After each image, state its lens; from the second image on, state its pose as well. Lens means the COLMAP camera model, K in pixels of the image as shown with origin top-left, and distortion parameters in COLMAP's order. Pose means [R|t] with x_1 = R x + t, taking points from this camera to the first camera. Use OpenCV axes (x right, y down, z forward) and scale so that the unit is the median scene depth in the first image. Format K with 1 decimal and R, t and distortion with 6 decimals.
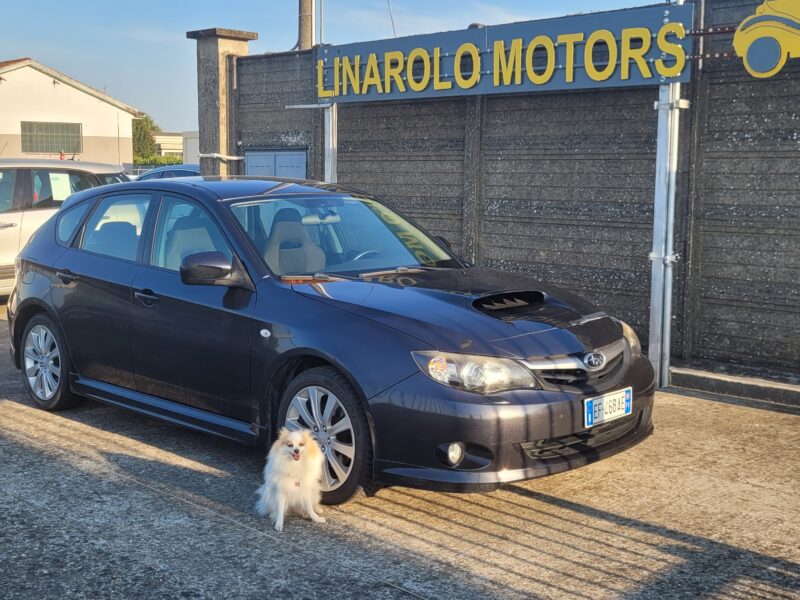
lens RADIAL K [[1004.8, 0, 401.3], [0, 1004.8, 303.3], [0, 0, 1]] dist [0.043322, 0.000000]
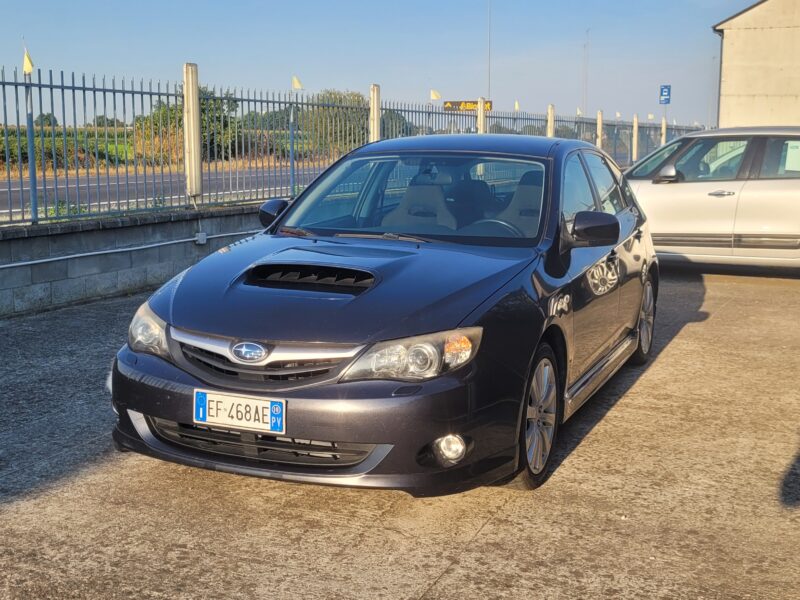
lens RADIAL K [[1004.8, 0, 402.2], [0, 1004.8, 299.4], [0, 0, 1]] dist [0.043322, 0.000000]
pose [[0.370571, 0.148615, -0.916838, 0.941416], [-0.134937, 0.985257, 0.105166, -0.083346], [0.918950, 0.084744, 0.385161, 0.776496]]
